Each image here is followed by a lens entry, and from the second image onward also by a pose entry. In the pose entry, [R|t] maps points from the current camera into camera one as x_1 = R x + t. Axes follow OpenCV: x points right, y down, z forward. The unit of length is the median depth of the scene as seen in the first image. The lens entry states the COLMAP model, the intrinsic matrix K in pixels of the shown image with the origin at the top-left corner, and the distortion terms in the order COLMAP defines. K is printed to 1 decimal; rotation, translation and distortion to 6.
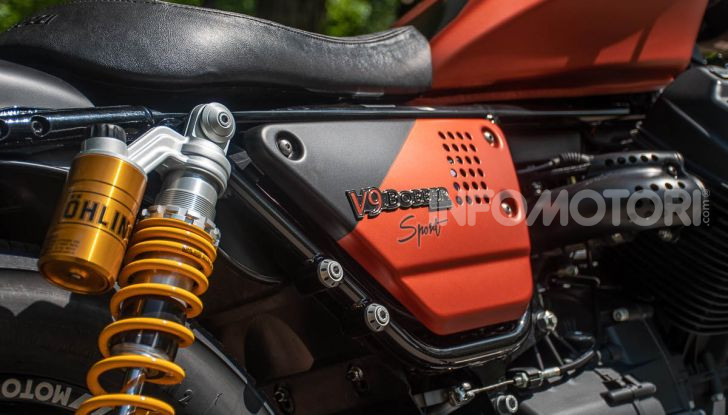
lens RADIAL K [[1384.9, 0, 364.3], [0, 1384.9, 203.1], [0, 0, 1]] dist [0.193485, 0.000000]
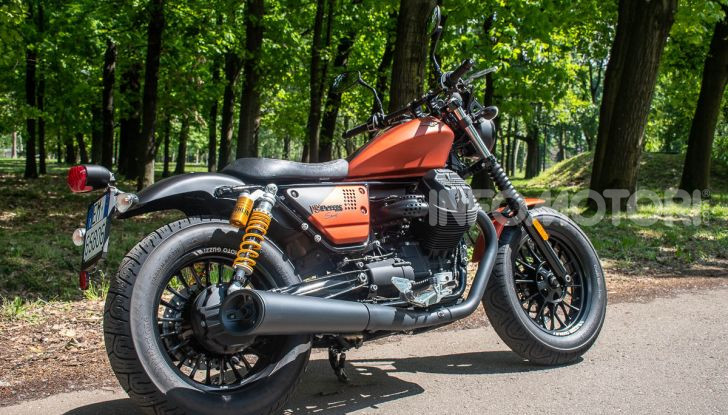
lens RADIAL K [[883.0, 0, 362.4], [0, 883.0, 213.5], [0, 0, 1]] dist [-0.027742, 0.000000]
pose [[0.989608, 0.001339, -0.143782, 0.495415], [-0.002881, 0.999941, -0.010519, 0.039343], [0.143759, 0.010824, 0.989553, -1.446174]]
